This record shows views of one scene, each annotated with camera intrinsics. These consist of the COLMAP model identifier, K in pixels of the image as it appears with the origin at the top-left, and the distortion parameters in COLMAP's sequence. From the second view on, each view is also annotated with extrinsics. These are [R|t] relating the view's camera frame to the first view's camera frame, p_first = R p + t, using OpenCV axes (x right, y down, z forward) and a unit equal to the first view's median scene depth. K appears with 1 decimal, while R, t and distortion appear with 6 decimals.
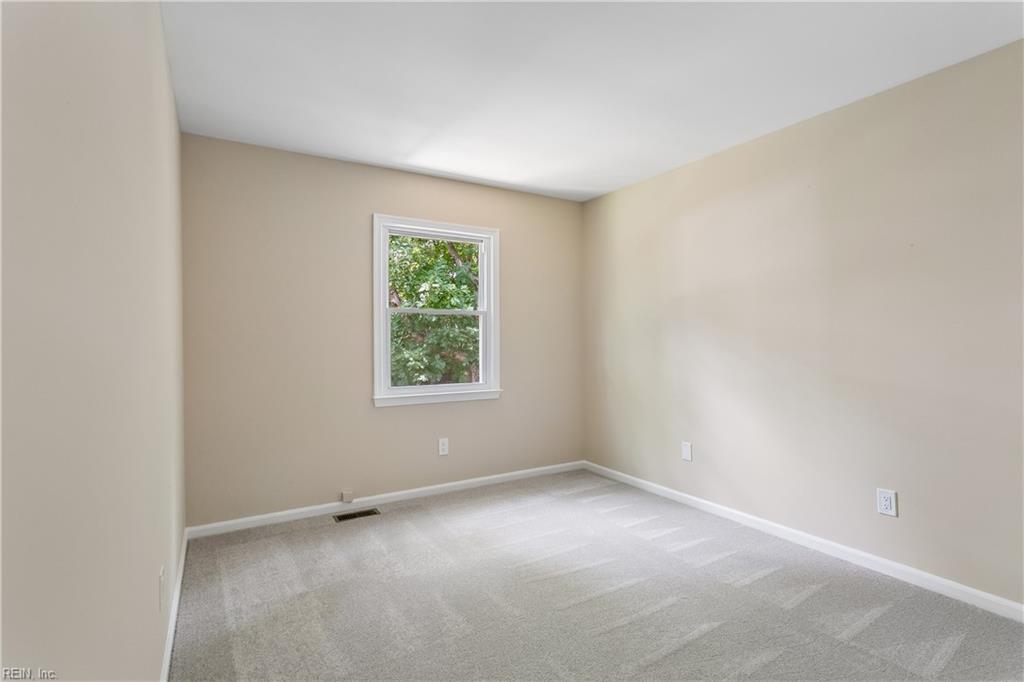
lens RADIAL K [[488.2, 0, 513.8], [0, 488.2, 344.5], [0, 0, 1]] dist [0.003781, 0.000008]
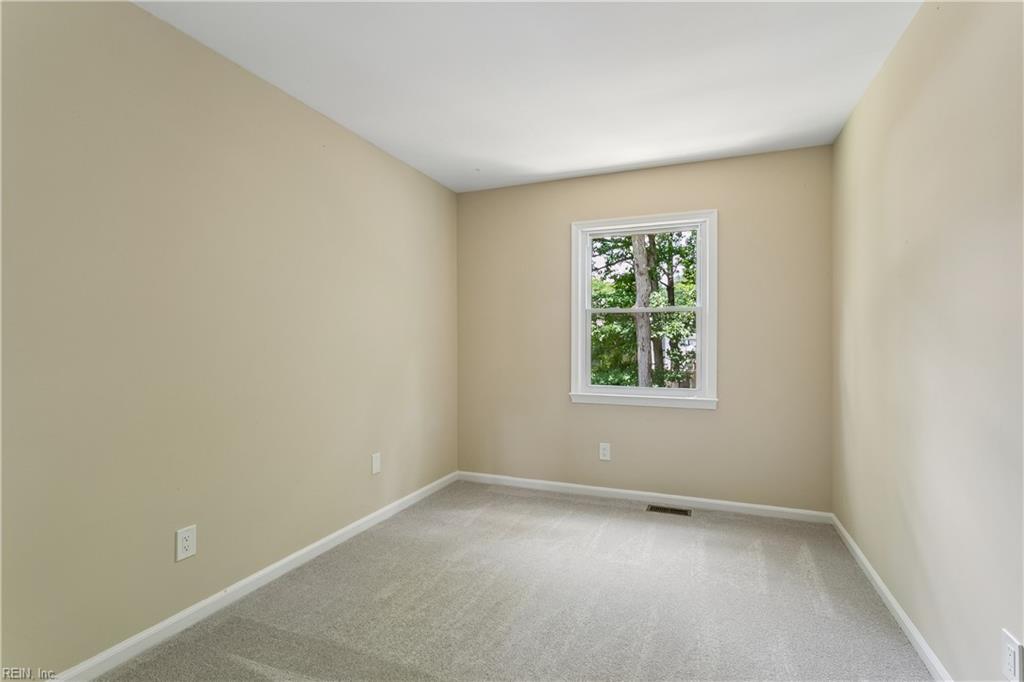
lens RADIAL K [[460.8, 0, 515.9], [0, 460.8, 335.8], [0, 0, 1]] dist [-0.023557, -0.000111]
pose [[0.601512, -0.002865, -0.798859, 0.424566], [-0.006829, 0.999939, -0.008729, -0.008406], [0.798835, 0.010706, 0.601456, 0.275474]]
